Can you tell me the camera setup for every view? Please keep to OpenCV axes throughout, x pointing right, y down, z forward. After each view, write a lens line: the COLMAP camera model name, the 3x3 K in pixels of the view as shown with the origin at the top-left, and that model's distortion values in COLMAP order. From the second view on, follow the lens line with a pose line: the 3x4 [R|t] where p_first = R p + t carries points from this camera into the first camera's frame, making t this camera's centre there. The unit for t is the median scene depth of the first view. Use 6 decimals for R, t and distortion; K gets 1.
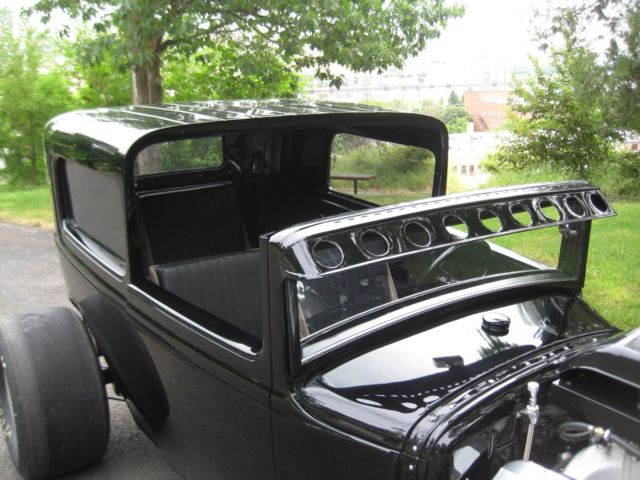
lens RADIAL K [[672.7, 0, 322.9], [0, 672.7, 238.2], [0, 0, 1]] dist [-0.074797, 0.000000]
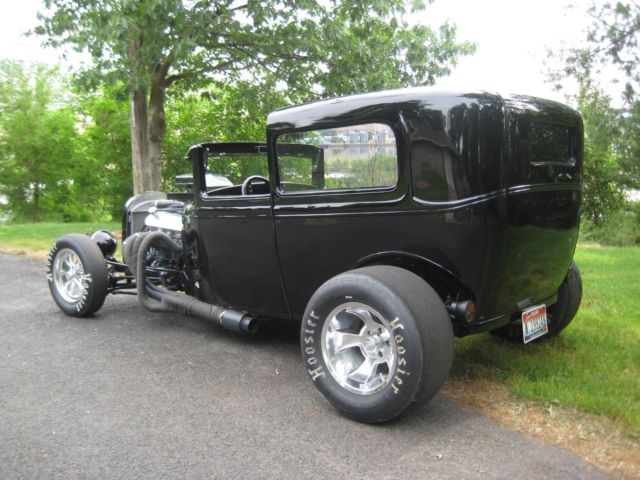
lens RADIAL K [[672.7, 0, 324.3], [0, 672.7, 236.0], [0, 0, 1]] dist [-0.074797, 0.000000]
pose [[0.999495, 0.027700, -0.015548, 0.011980], [-0.028910, 0.996053, -0.083925, 0.015784], [0.013162, 0.084332, 0.996351, 0.039648]]
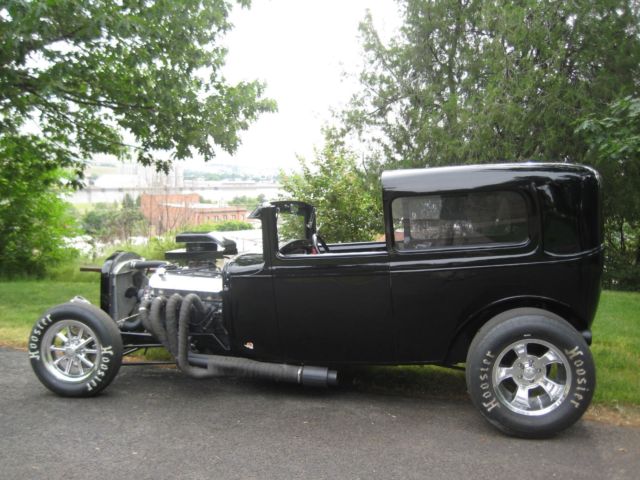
lens RADIAL K [[672.7, 0, 324.8], [0, 672.7, 220.2], [0, 0, 1]] dist [-0.074797, 0.000000]
pose [[0.884617, 0.012265, 0.466157, -0.173810], [0.071670, 0.984201, -0.161902, 0.009382], [-0.460778, 0.176630, 0.869762, 0.060372]]
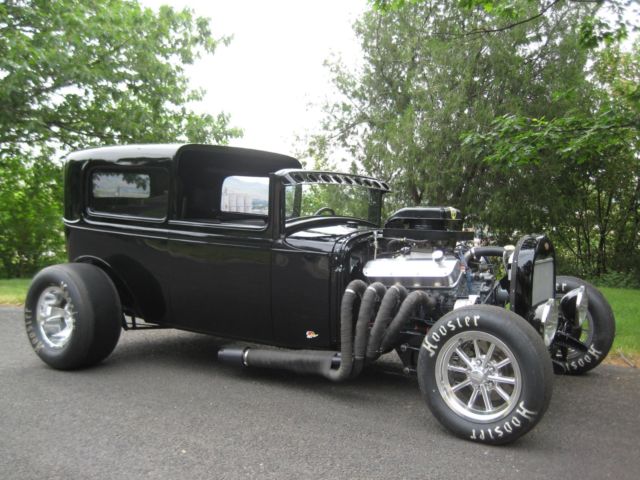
lens RADIAL K [[672.7, 0, 324.8], [0, 672.7, 237.2], [0, 0, 1]] dist [-0.074797, 0.000000]
pose [[0.928917, 0.010080, 0.370150, -0.092322], [0.063275, 0.980605, -0.185497, 0.079179], [-0.364841, 0.195733, 0.910264, -0.144109]]
